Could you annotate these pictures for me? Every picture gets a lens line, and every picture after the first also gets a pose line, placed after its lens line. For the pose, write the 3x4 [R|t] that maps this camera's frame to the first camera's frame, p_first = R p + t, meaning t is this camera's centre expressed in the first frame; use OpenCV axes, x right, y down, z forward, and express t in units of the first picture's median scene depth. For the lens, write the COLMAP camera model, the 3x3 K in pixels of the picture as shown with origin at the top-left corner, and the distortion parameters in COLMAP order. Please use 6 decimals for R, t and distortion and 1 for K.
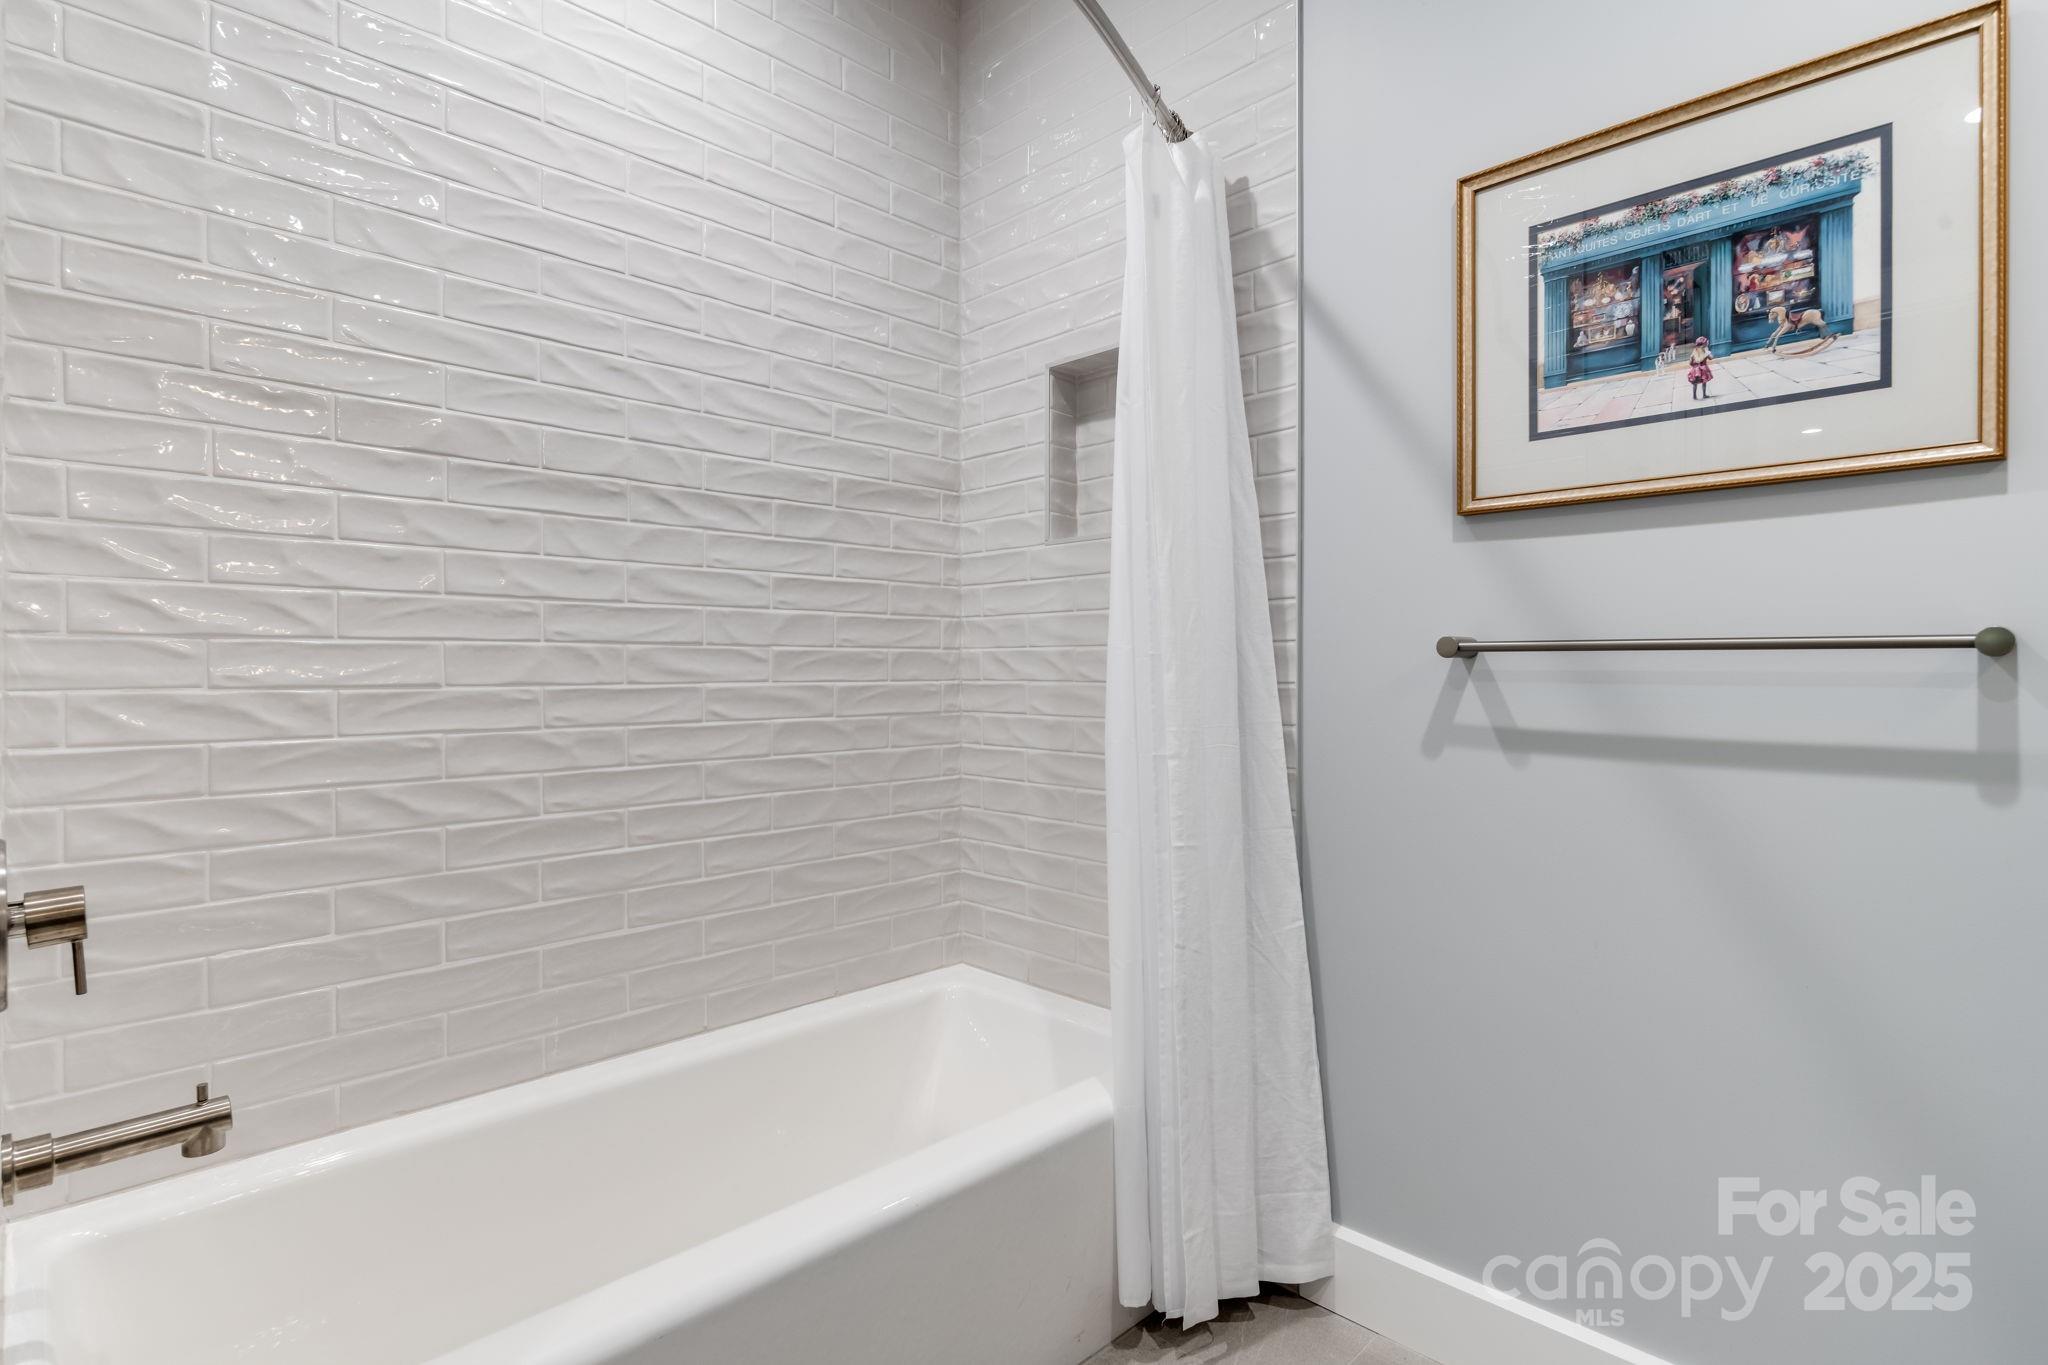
lens RADIAL K [[1020.8, 0, 1023.9], [0, 1020.8, 673.9], [0, 0, 1]] dist [0.001351, -0.004293]
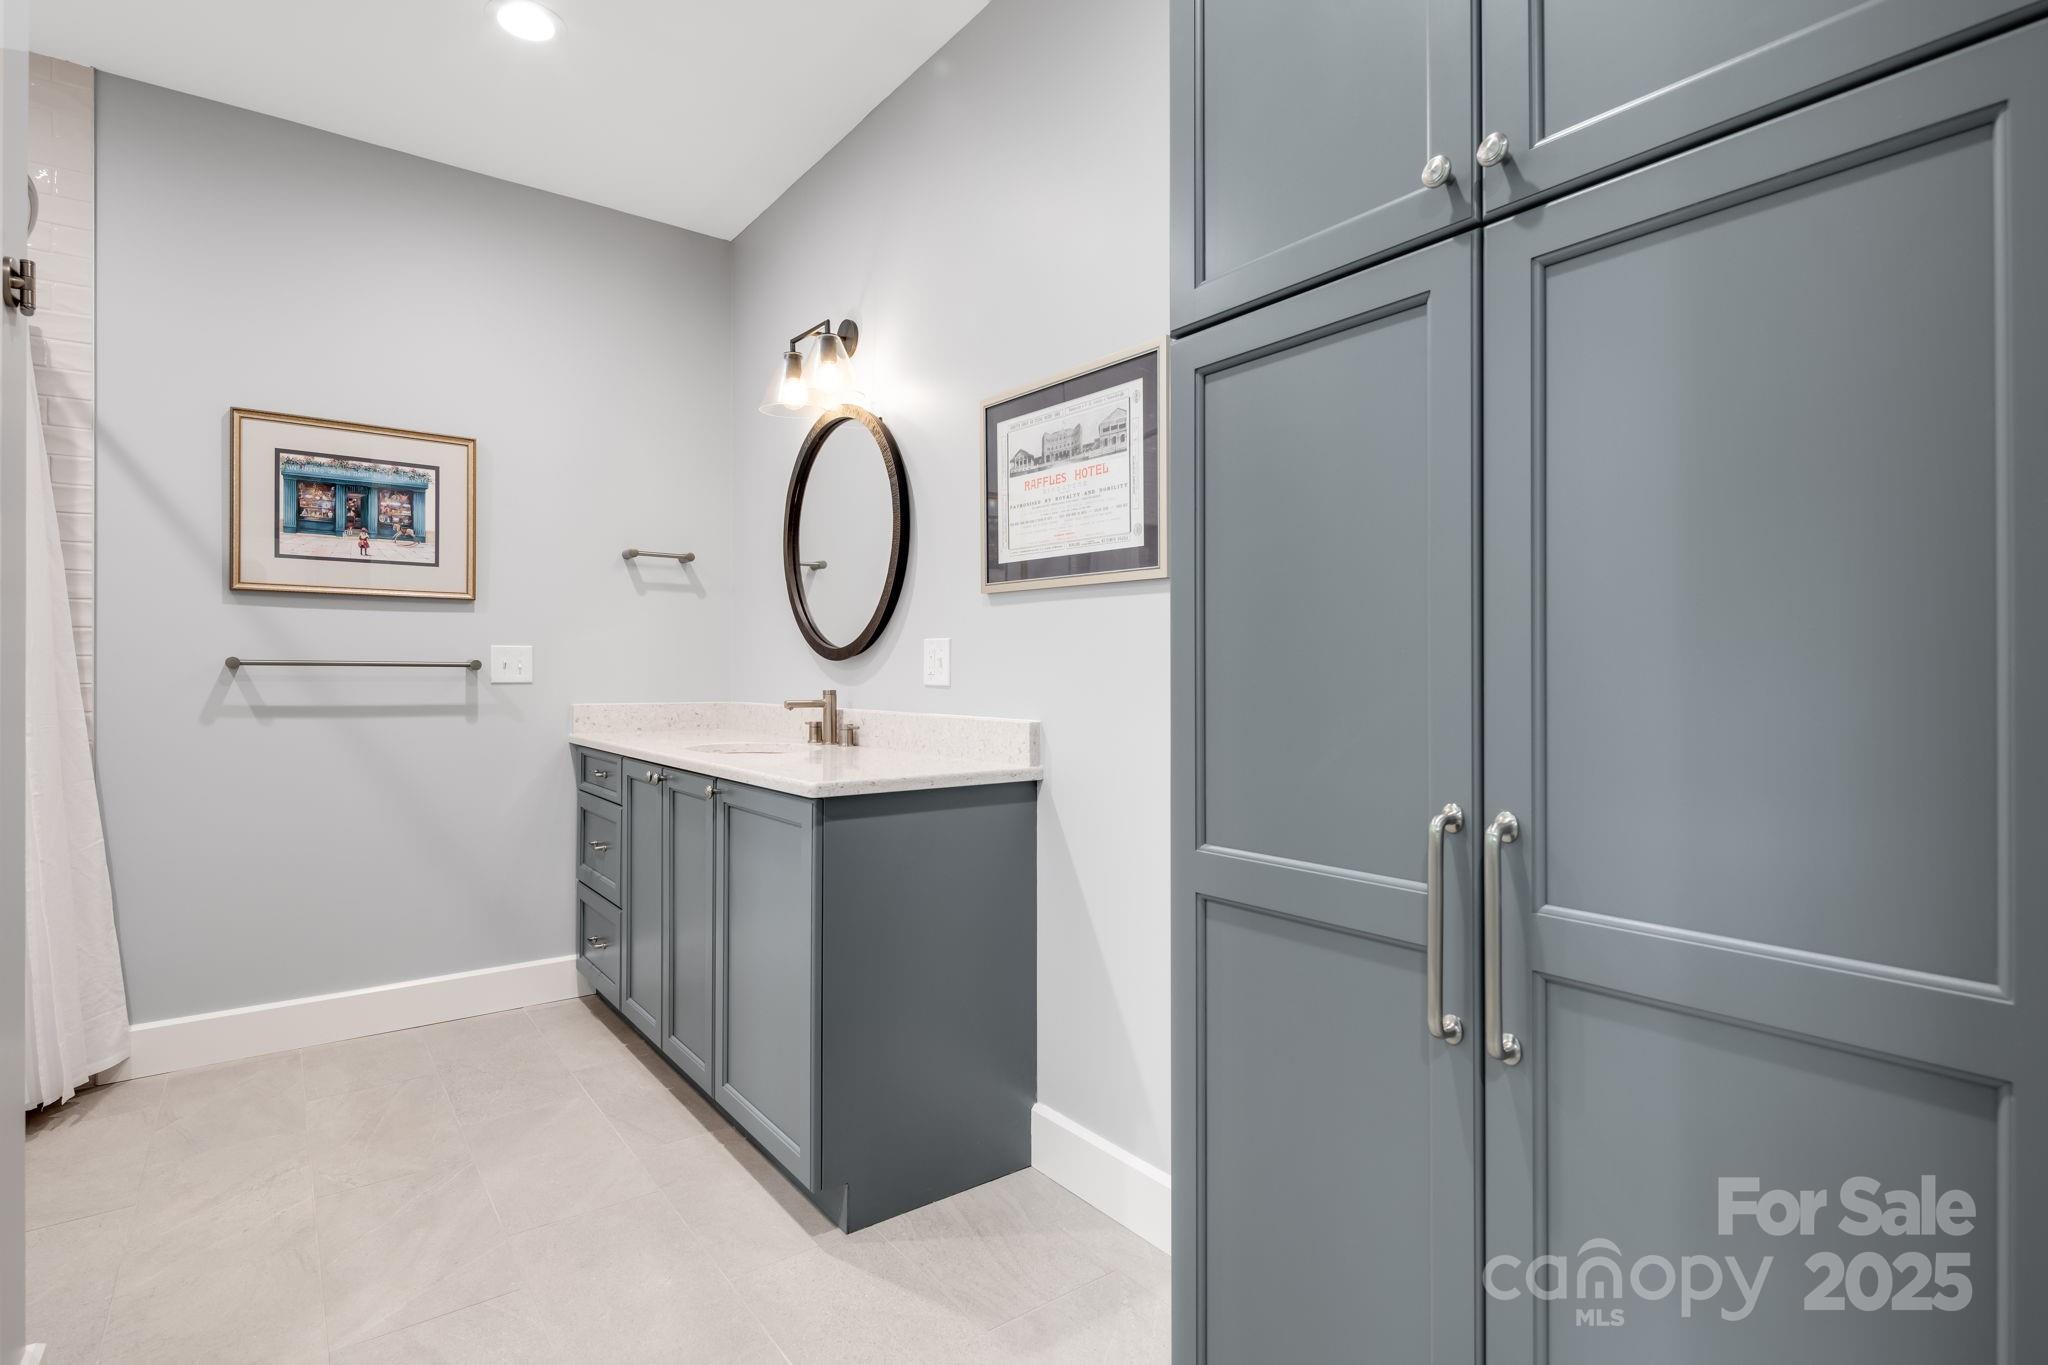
lens RADIAL K [[1020.8, 0, 1026.6], [0, 1020.8, 670.5], [0, 0, 1]] dist [0.001351, -0.004293]
pose [[0.136979, 0.000891, 0.990574, -1.308392], [0.000785, 0.999999, -0.001008, -0.010001], [-0.990574, 0.000916, 0.136978, -0.727528]]
